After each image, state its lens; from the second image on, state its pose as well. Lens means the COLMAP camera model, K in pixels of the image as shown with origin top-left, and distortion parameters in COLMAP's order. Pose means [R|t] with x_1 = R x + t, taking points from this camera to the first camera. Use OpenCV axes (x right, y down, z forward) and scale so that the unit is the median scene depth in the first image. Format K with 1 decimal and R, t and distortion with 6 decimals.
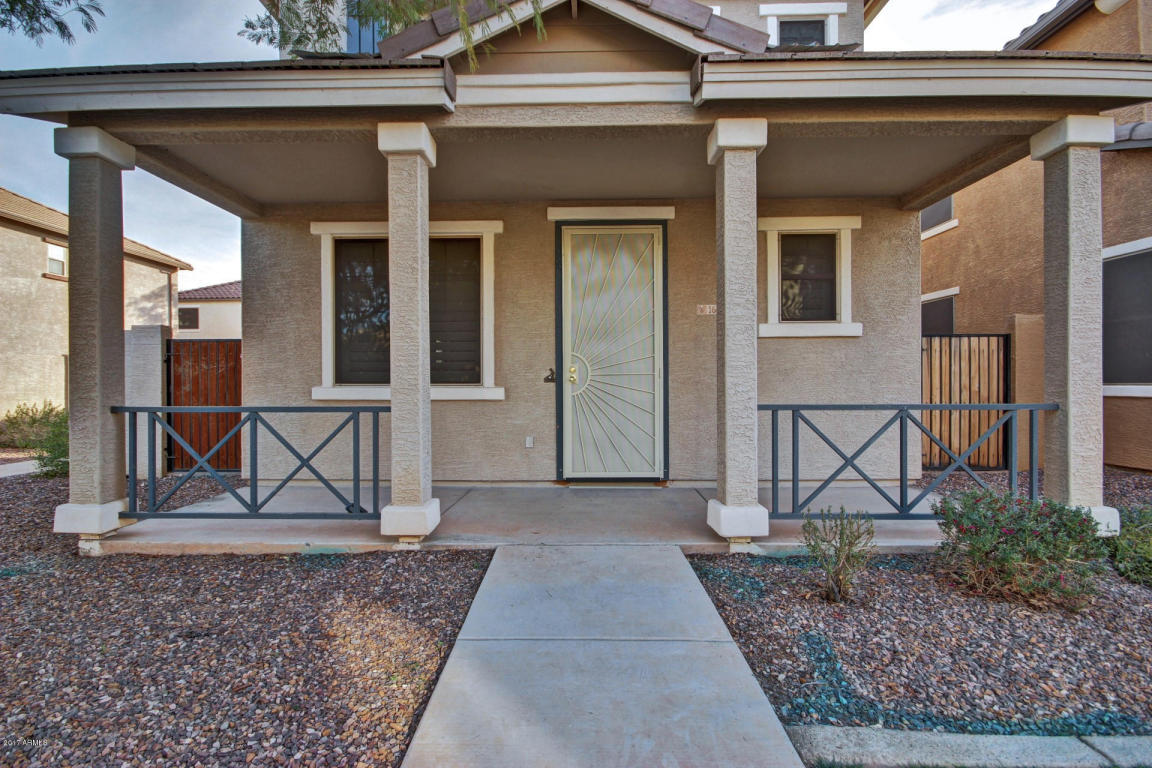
lens RADIAL K [[530.4, 0, 564.9], [0, 530.4, 383.7], [0, 0, 1]] dist [0.005388, -0.007548]
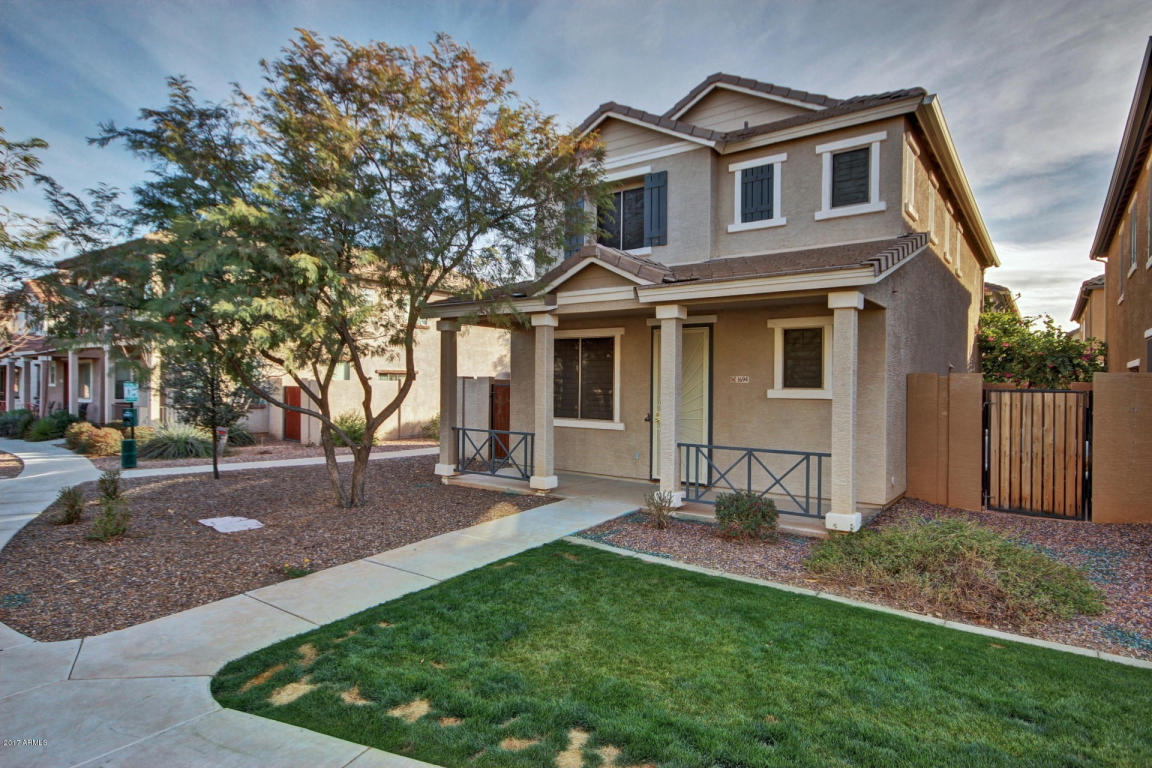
lens RADIAL K [[670.3, 0, 576.0], [0, 670.3, 384.0], [0, 0, 1]] dist [0.009944, 0.001810]
pose [[0.813979, 0.014596, -0.580710, 1.044173], [-0.014048, 0.999887, 0.005441, -0.132699], [0.580724, 0.003729, 0.814092, -0.891313]]
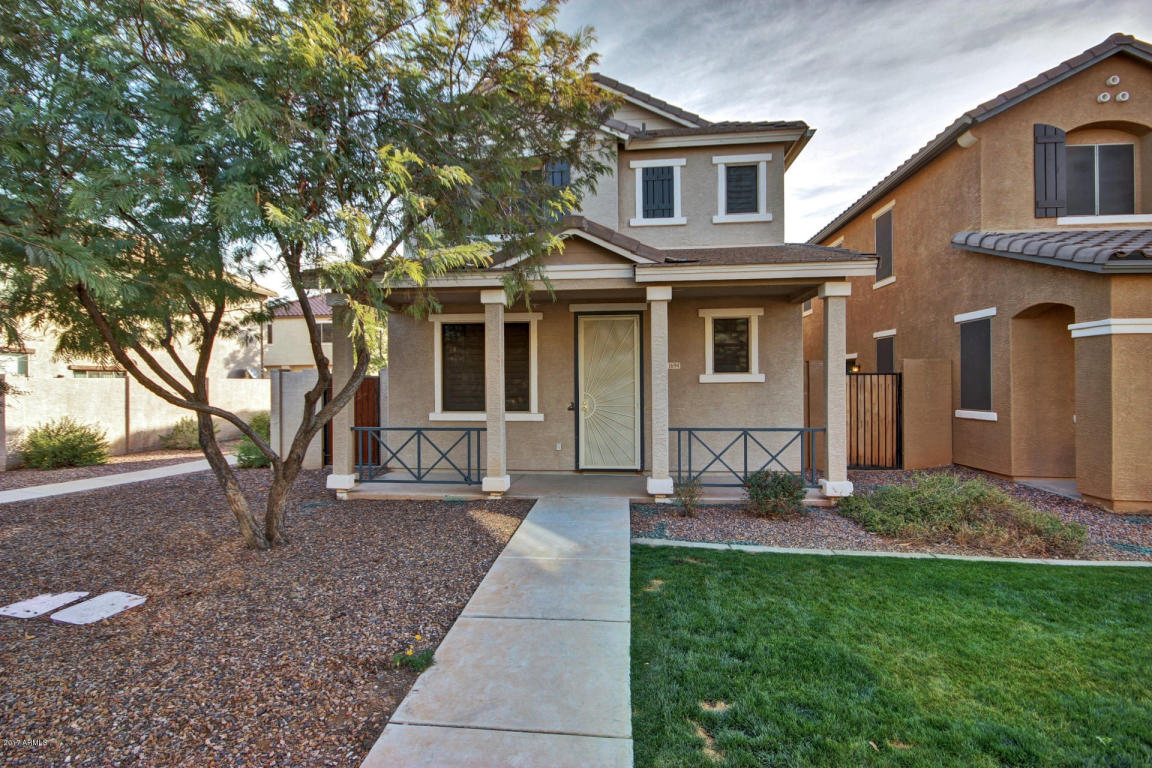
lens RADIAL K [[592.7, 0, 576.0], [0, 592.7, 384.0], [0, 0, 1]] dist [0.003655, 0.000625]
pose [[0.997653, -0.000791, -0.068461, 0.114147], [0.000739, 0.999999, -0.000773, -0.084241], [0.068462, 0.000721, 0.997653, -0.840488]]
